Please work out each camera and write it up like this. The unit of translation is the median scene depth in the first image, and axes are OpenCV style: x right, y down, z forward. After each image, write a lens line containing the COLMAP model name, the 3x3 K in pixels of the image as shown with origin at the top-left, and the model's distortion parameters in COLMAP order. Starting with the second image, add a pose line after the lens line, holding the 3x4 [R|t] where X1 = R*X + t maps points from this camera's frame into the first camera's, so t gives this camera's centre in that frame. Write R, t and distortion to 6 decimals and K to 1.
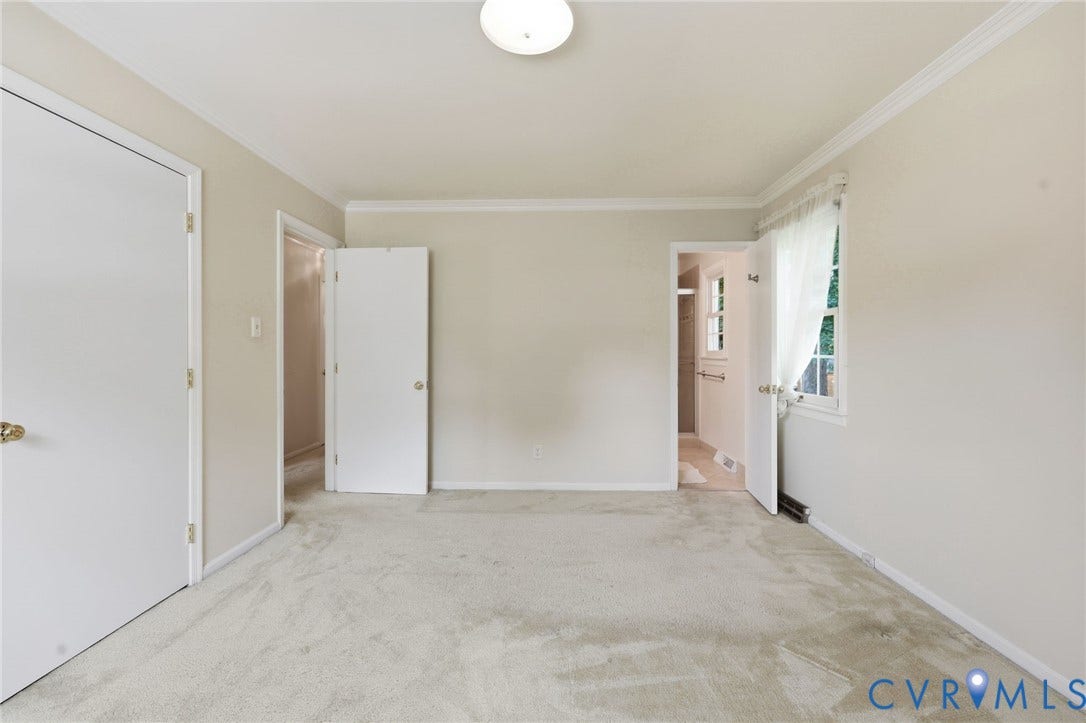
lens RADIAL K [[446.8, 0, 543.8], [0, 446.8, 351.2], [0, 0, 1]] dist [-0.002122, -0.000180]
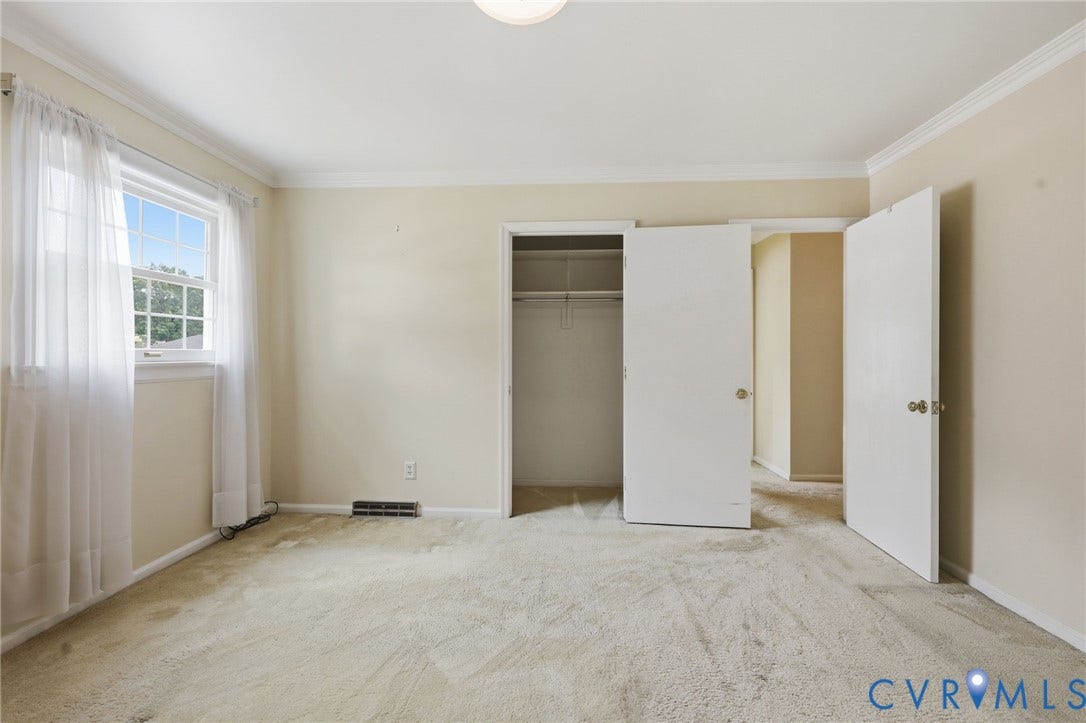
lens RADIAL K [[446.8, 0, 543.8], [0, 446.8, 351.2], [0, 0, 1]] dist [-0.002122, -0.000180]
pose [[-0.034520, -0.000673, -0.999404, 0.446504], [-0.000864, 0.999999, -0.000643, -0.003017], [0.999404, 0.000841, -0.034521, 0.565229]]
